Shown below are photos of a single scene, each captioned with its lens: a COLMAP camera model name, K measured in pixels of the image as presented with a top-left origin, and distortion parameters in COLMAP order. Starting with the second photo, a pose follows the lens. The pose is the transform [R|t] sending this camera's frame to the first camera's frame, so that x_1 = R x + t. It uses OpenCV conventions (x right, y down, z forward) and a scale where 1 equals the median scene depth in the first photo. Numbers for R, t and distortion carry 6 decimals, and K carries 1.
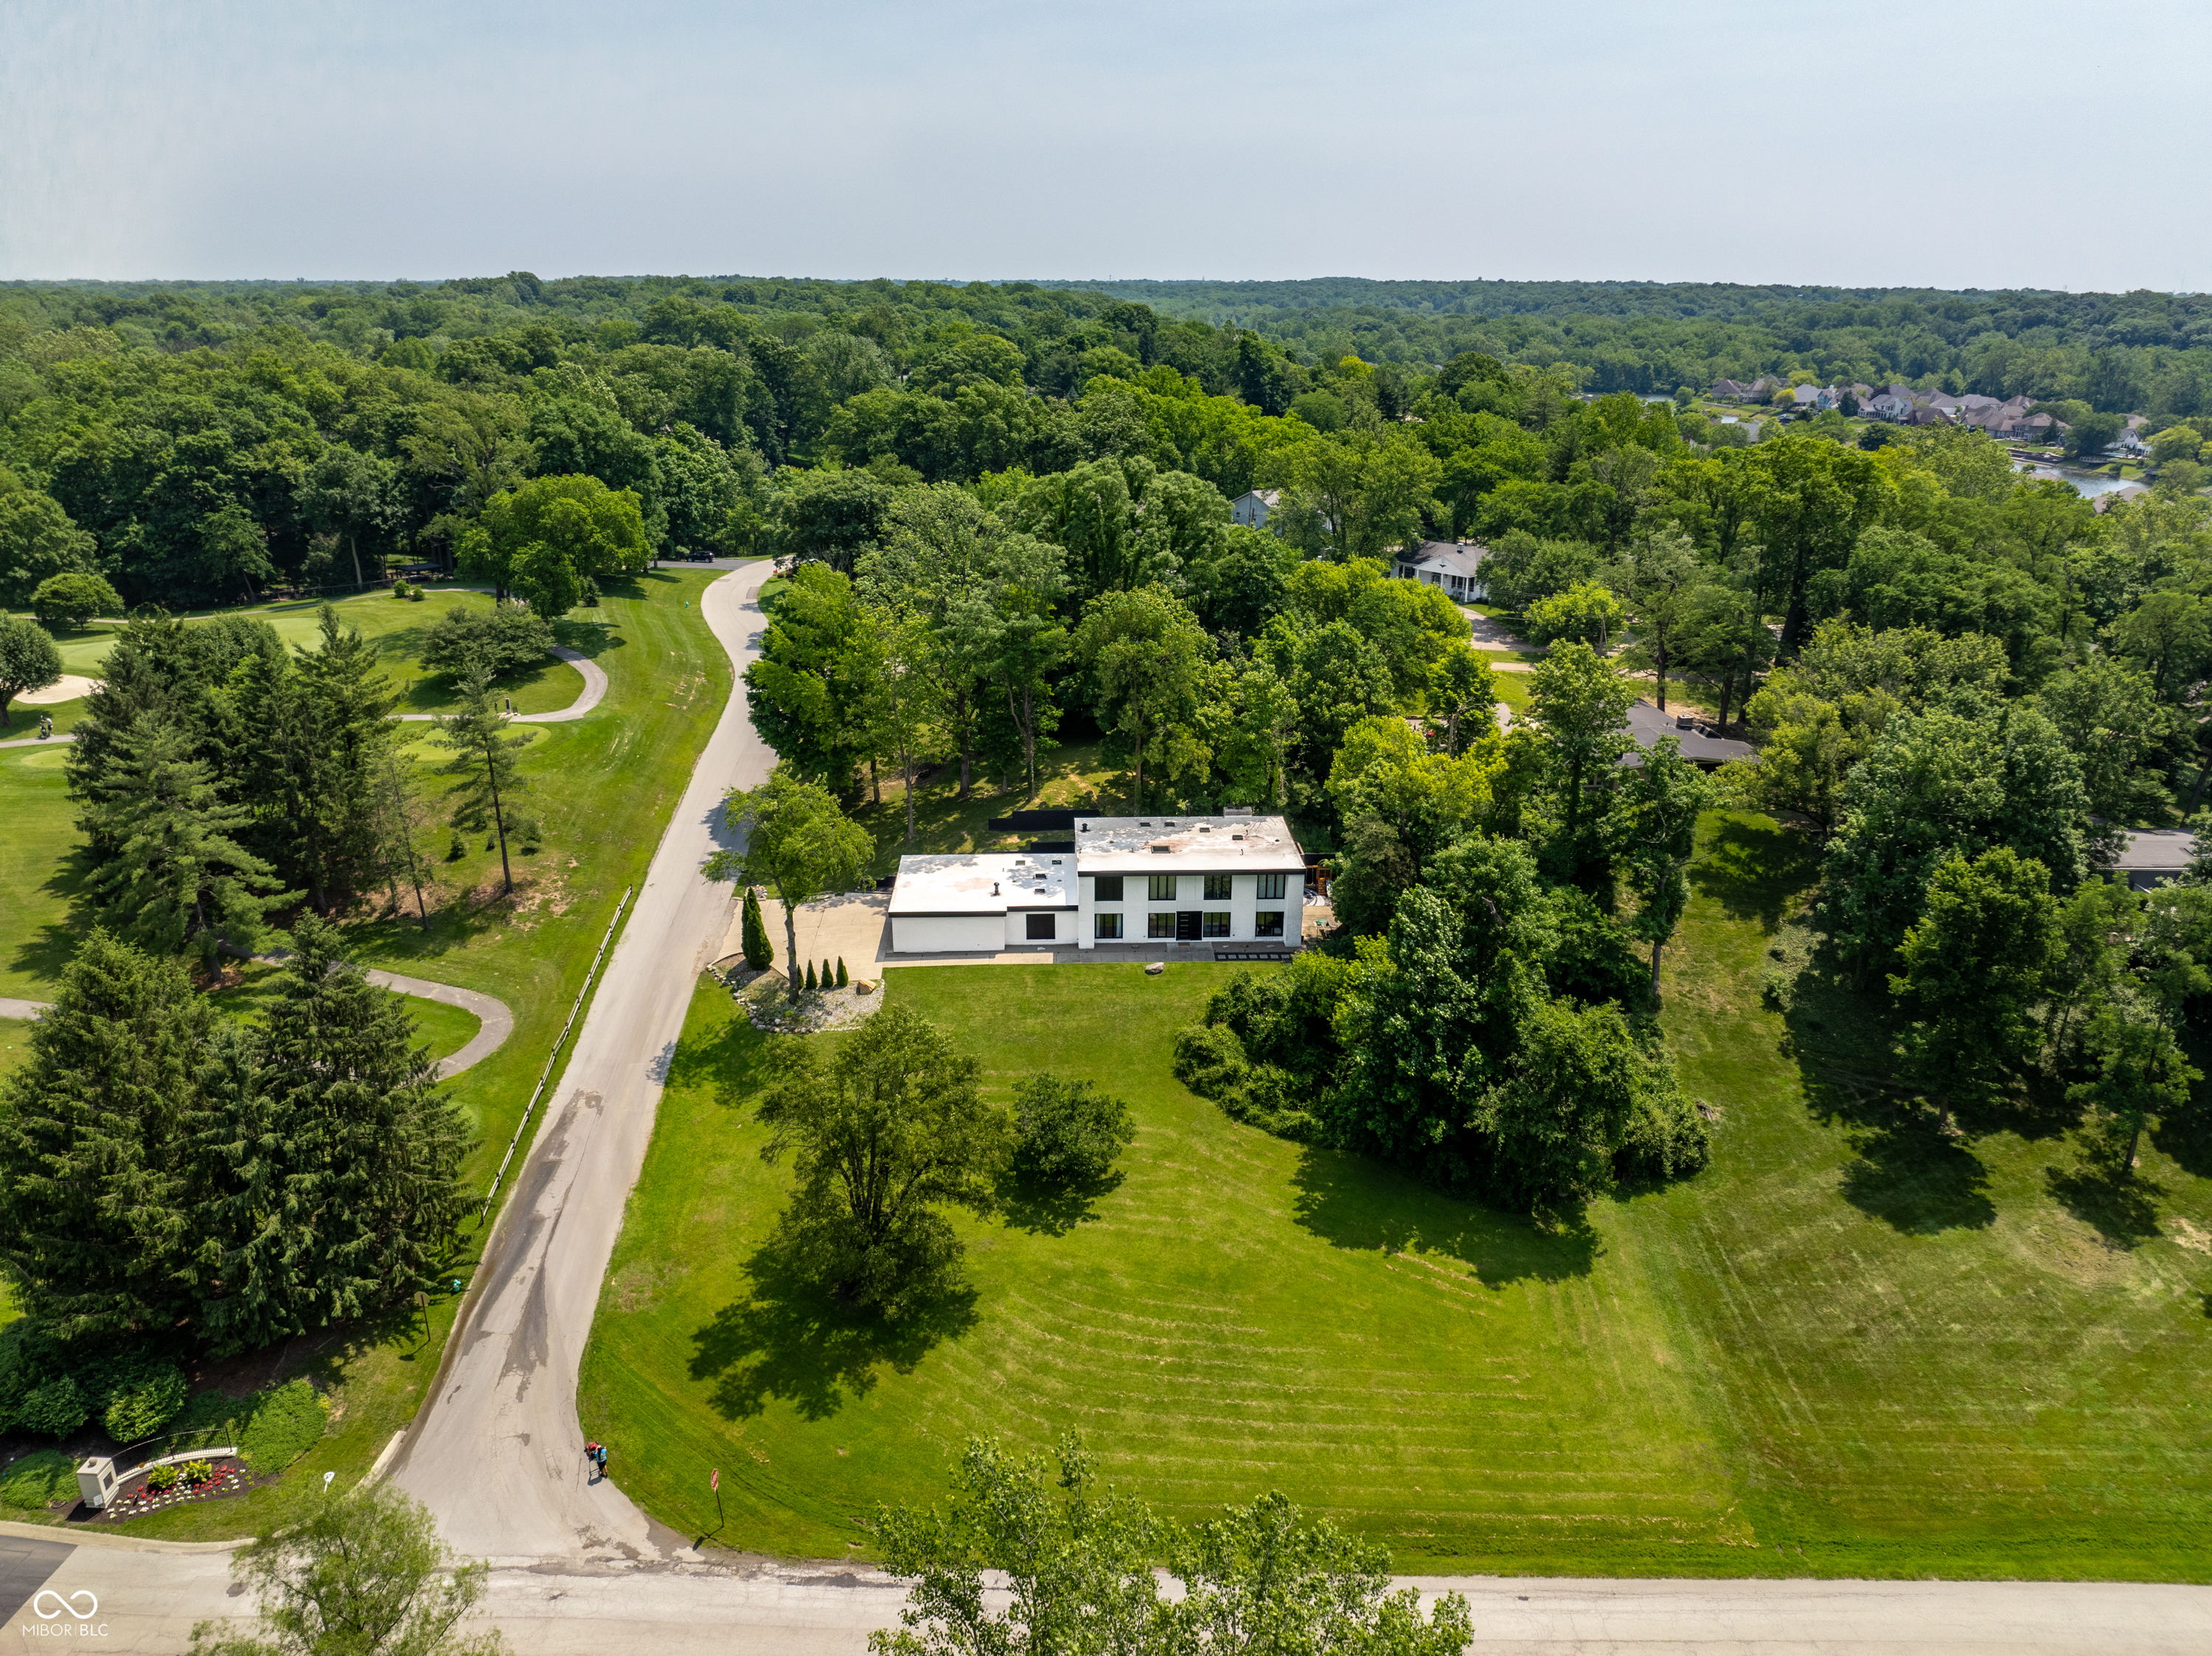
lens RADIAL K [[1562.4, 0, 1106.0], [0, 1562.4, 828.0], [0, 0, 1]] dist [-0.036901, -0.000091]
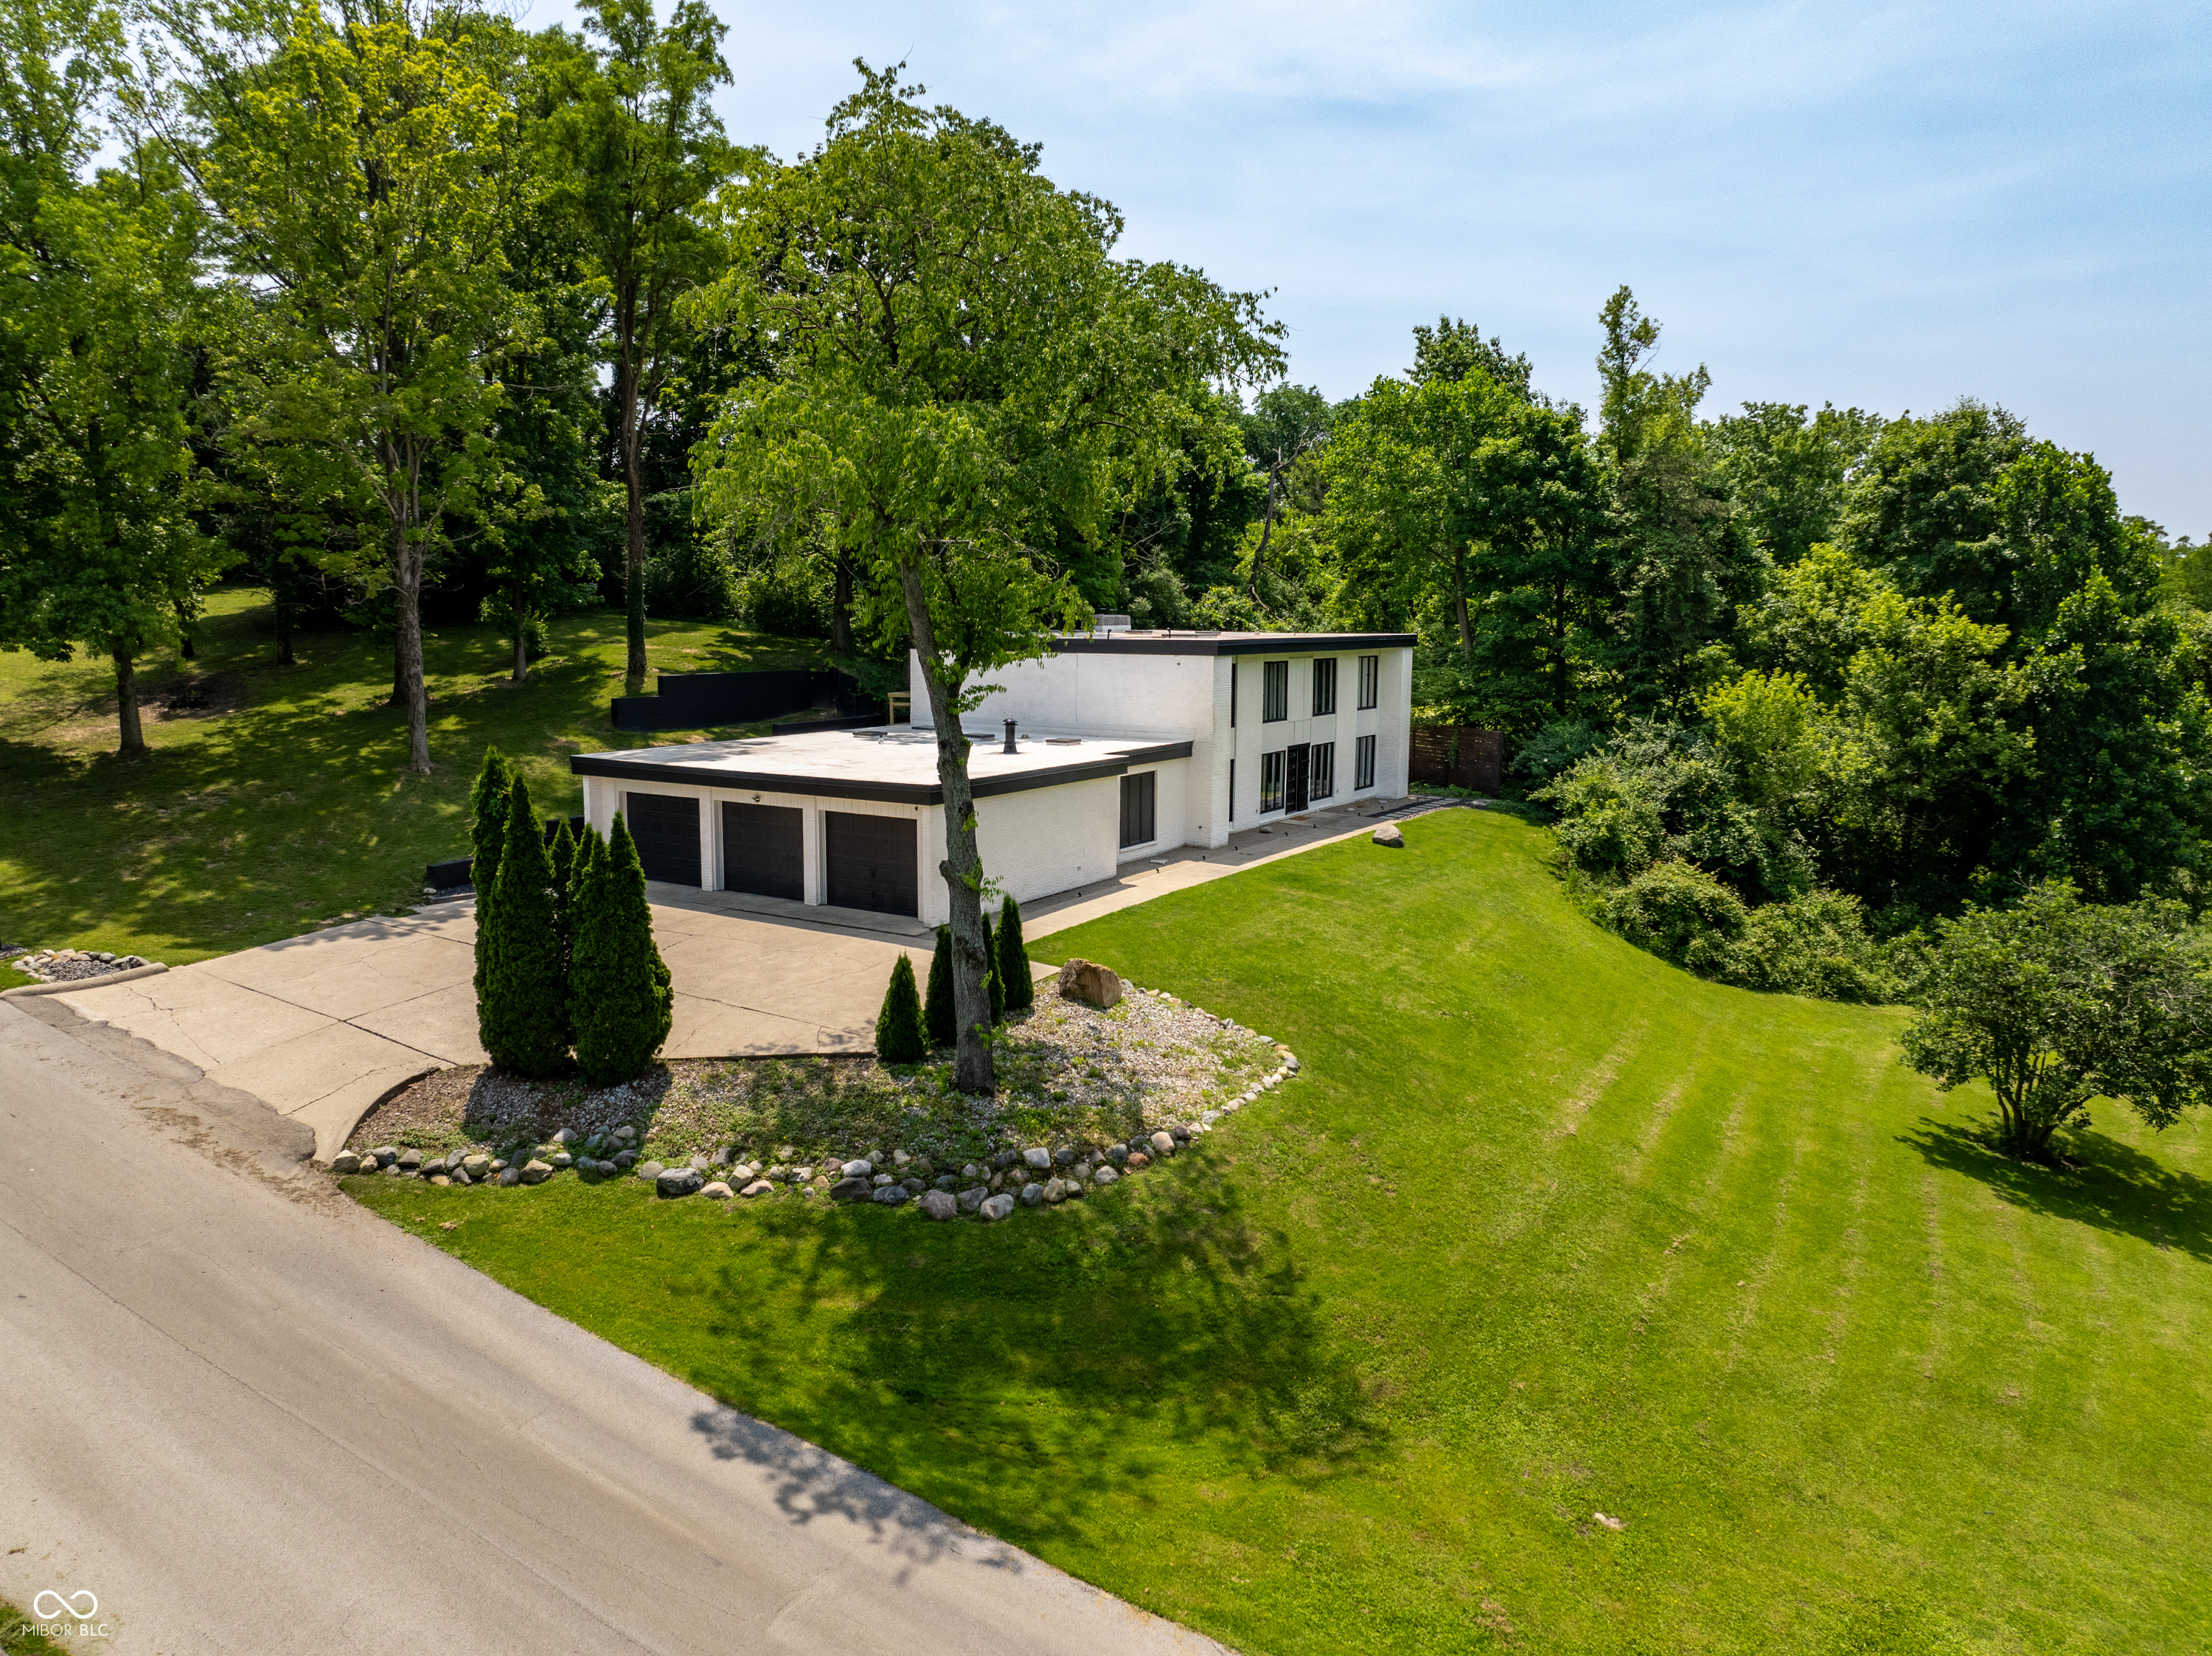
lens RADIAL K [[1562.4, 0, 1106.0], [0, 1562.4, 828.0], [0, 0, 1]] dist [-0.036901, -0.000091]
pose [[0.522223, -0.106097, 0.846184, -0.389715], [0.405389, 0.903841, -0.136860, 0.119313], [-0.750295, 0.414505, 0.515017, 0.806253]]
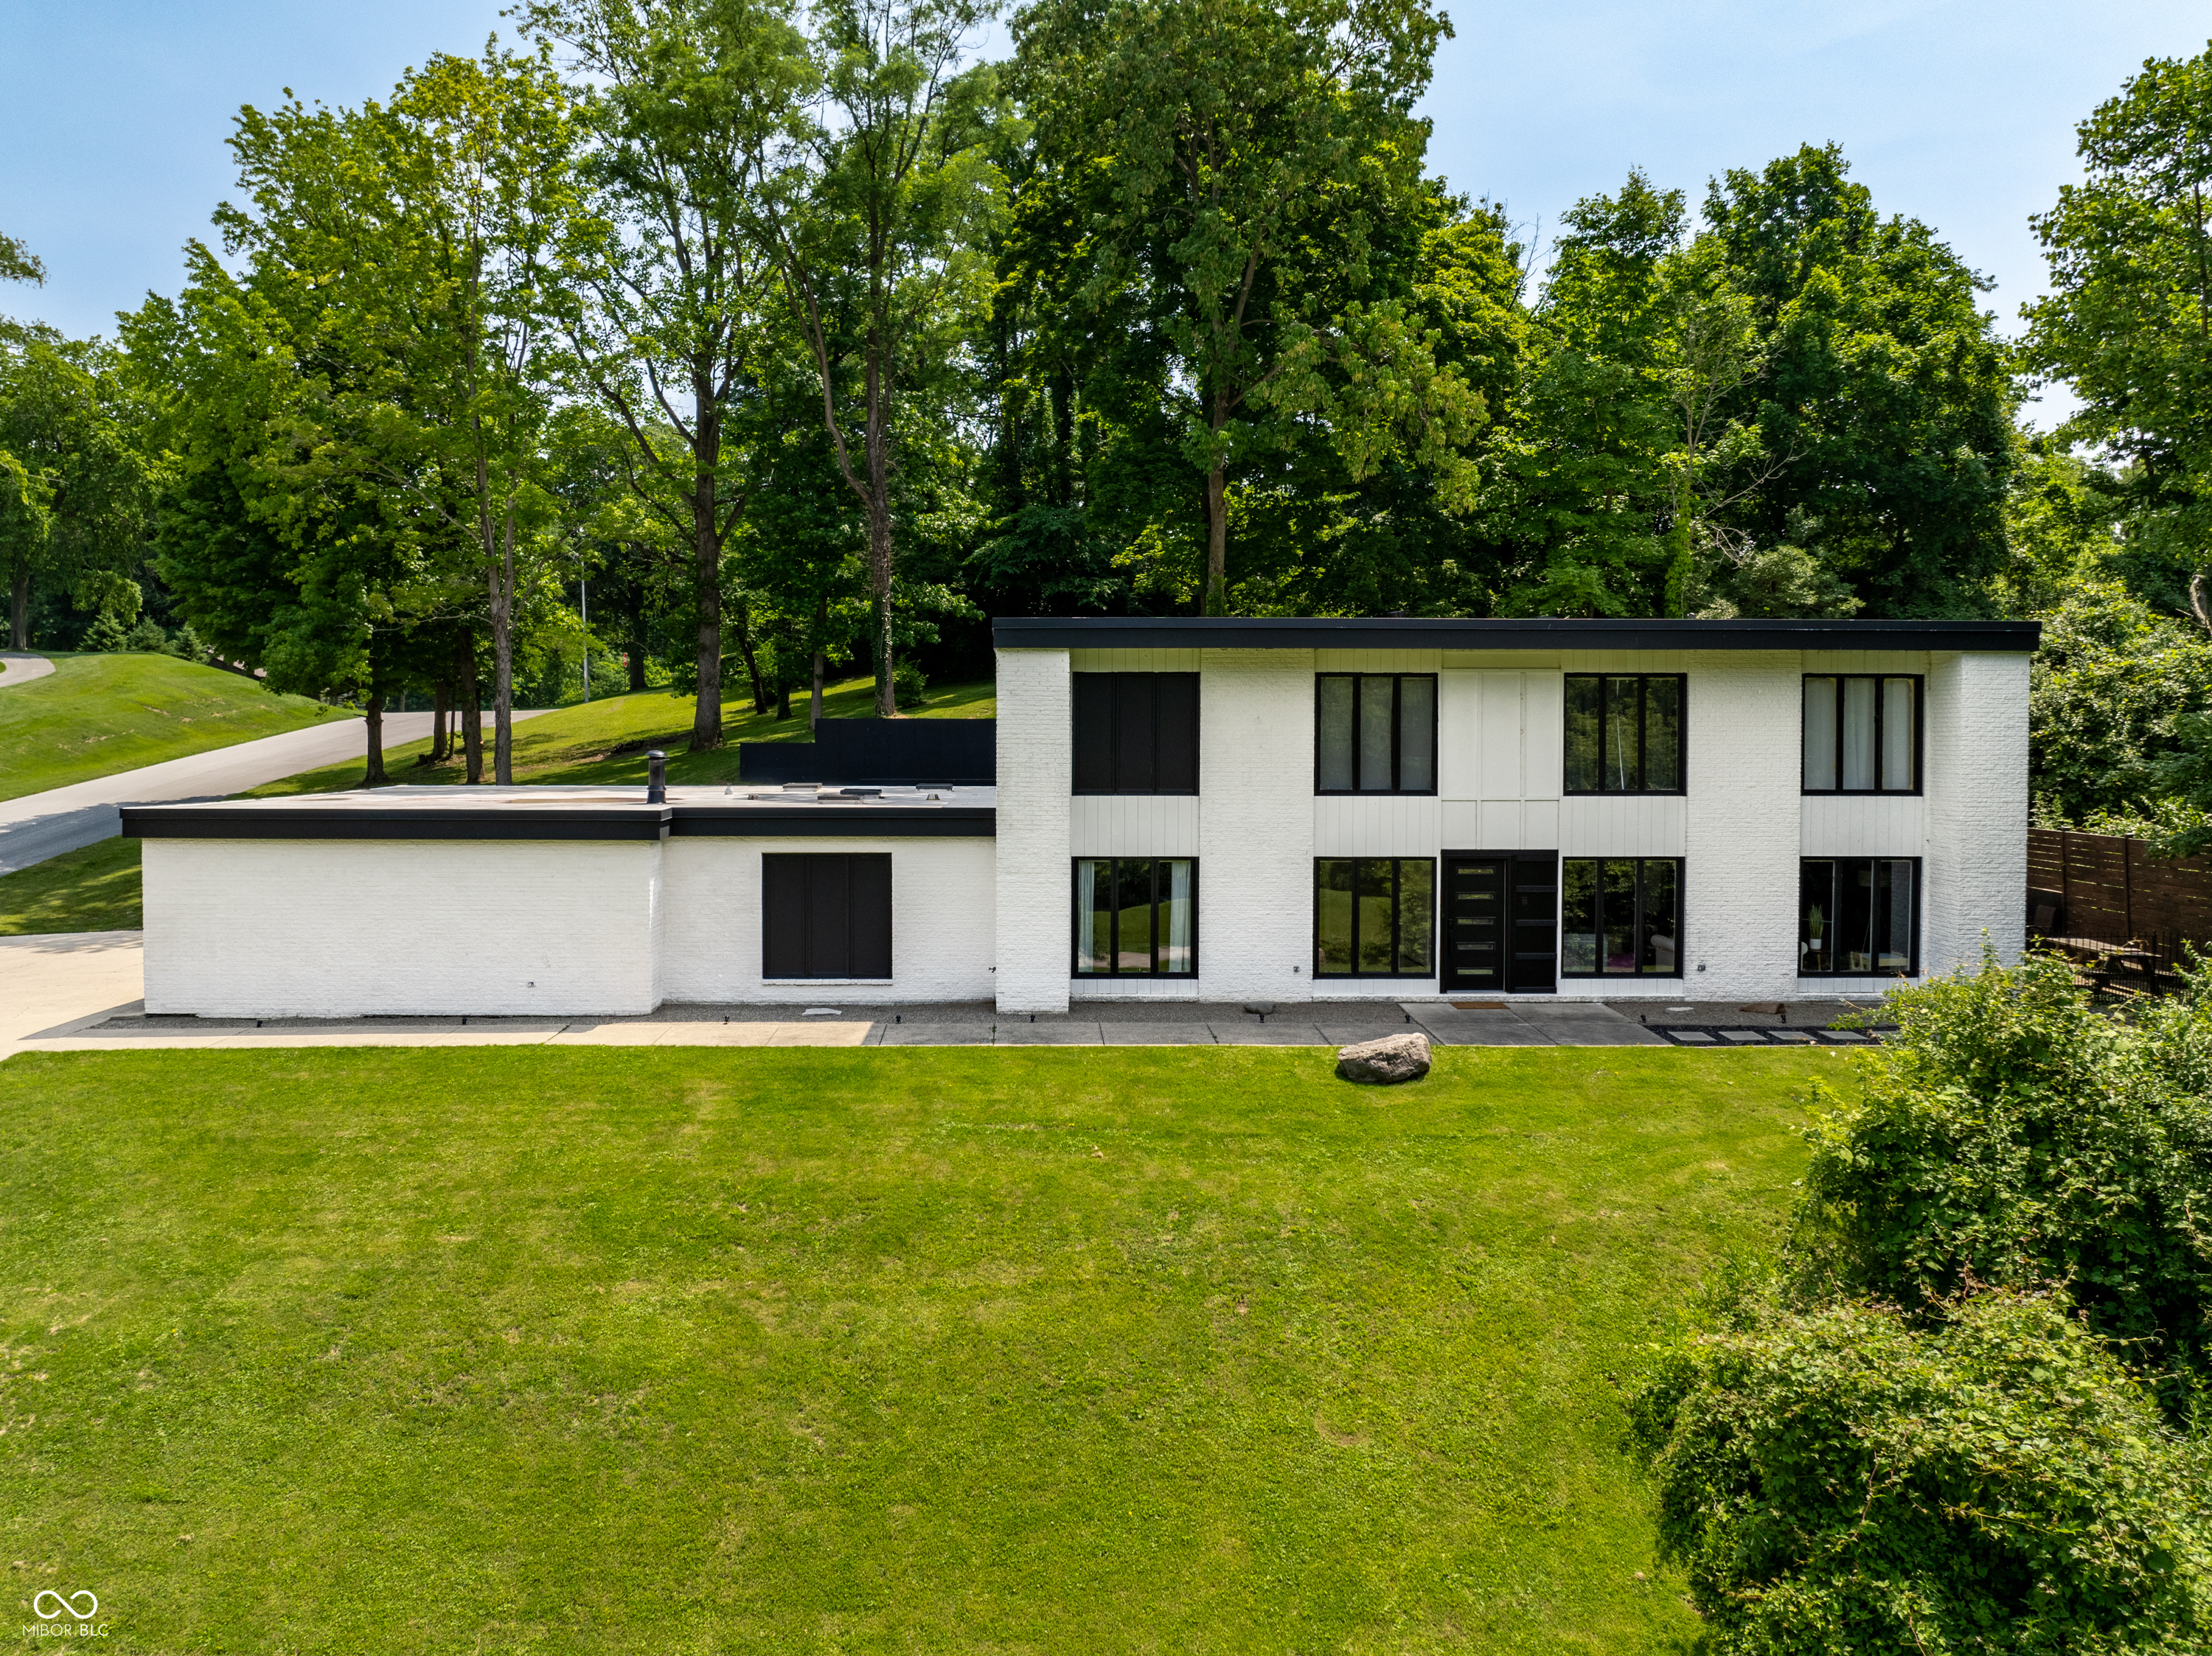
lens RADIAL K [[1562.4, 0, 1106.0], [0, 1562.4, 828.0], [0, 0, 1]] dist [-0.036901, -0.000091]
pose [[0.999941, 0.010800, -0.001098, -0.002209], [-0.010659, 0.957514, -0.288189, 0.114875], [-0.002061, 0.288184, 0.957573, 0.788593]]
